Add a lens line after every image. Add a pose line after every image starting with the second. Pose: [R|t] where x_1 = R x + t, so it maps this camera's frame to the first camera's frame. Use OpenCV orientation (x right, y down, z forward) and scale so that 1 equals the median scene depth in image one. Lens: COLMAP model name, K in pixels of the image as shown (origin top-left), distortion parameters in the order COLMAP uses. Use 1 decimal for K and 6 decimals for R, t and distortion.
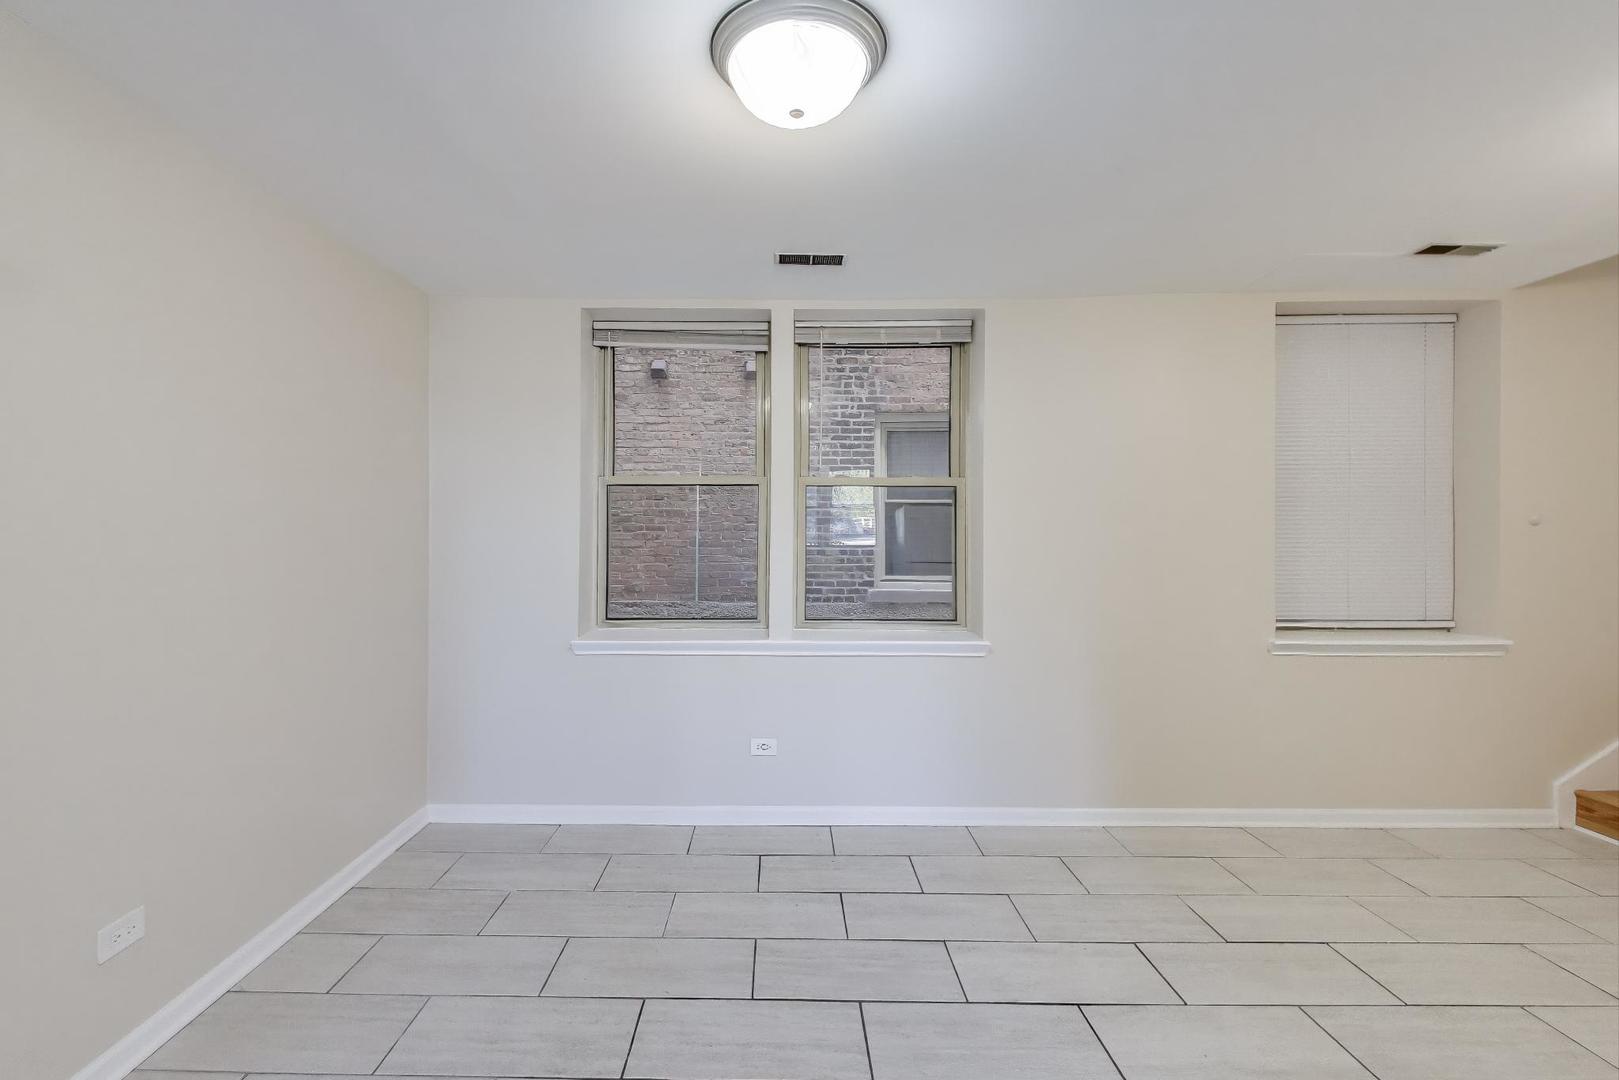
lens RADIAL K [[734.5, 0, 769.1], [0, 734.5, 533.2], [0, 0, 1]] dist [-0.000436, 0.000073]
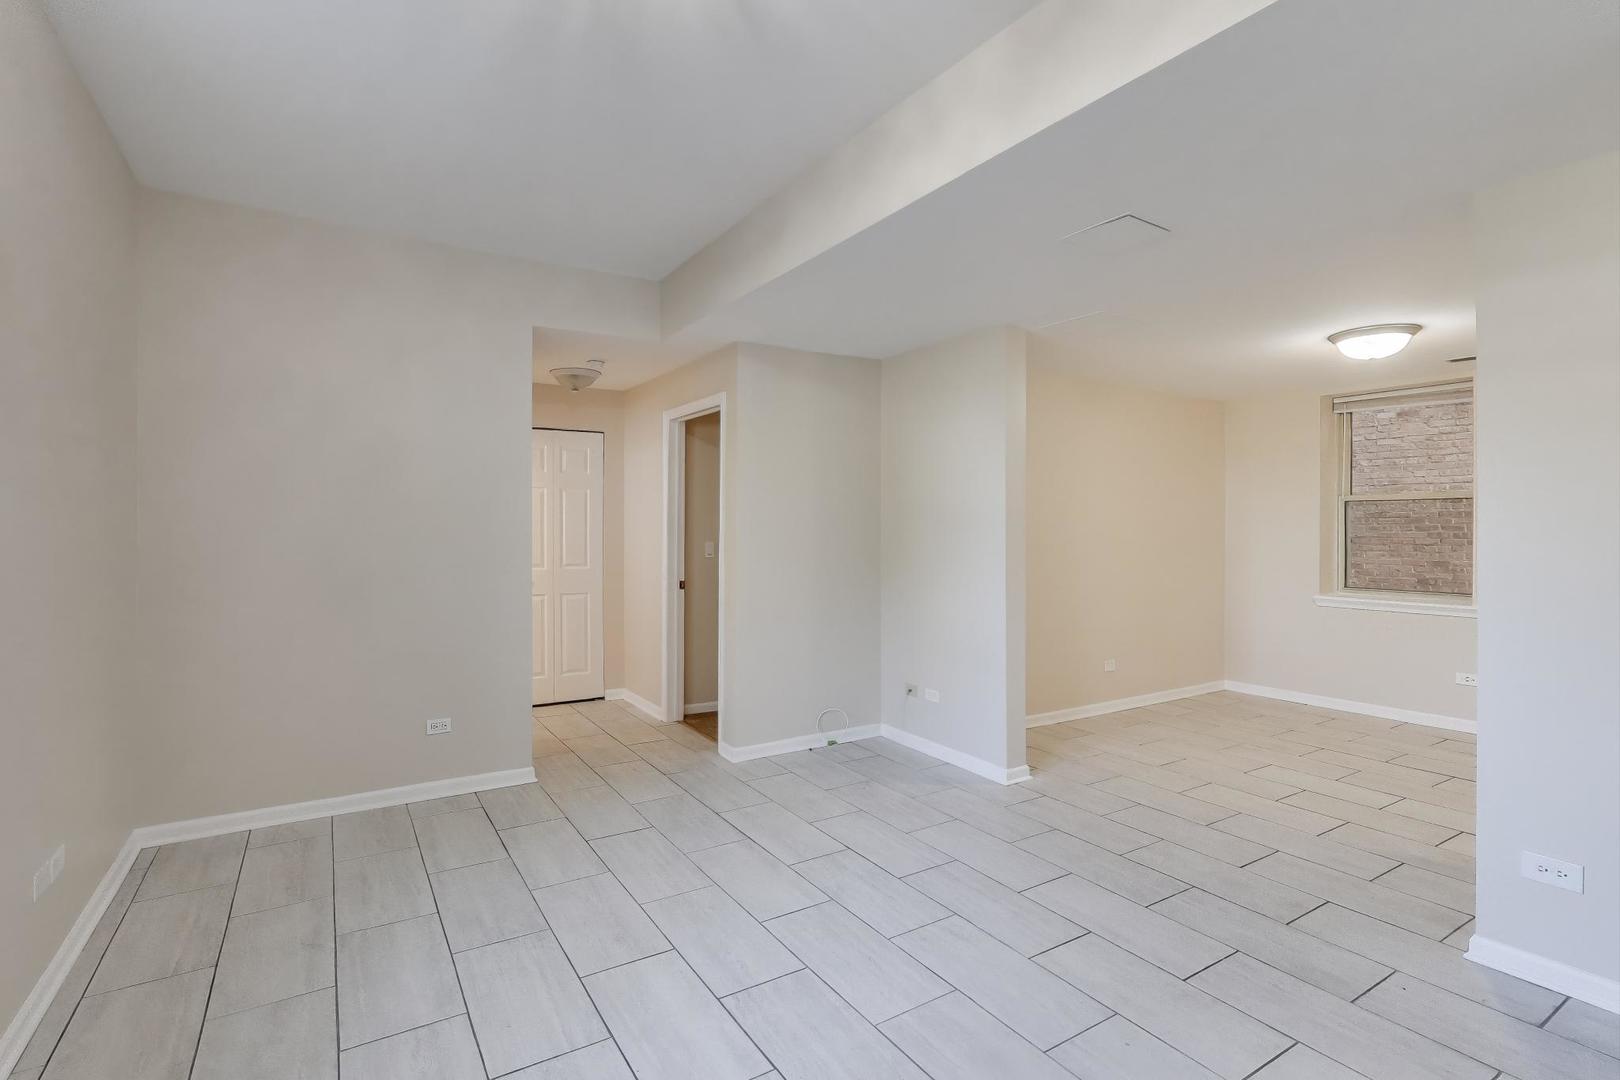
lens RADIAL K [[735.0, 0, 769.6], [0, 735.0, 533.2], [0, 0, 1]] dist [-0.000436, 0.000073]
pose [[0.527571, -0.001653, -0.849509, 0.453343], [0.001442, 0.999998, -0.001051, 0.002674], [0.849510, -0.000670, 0.527572, -0.849344]]
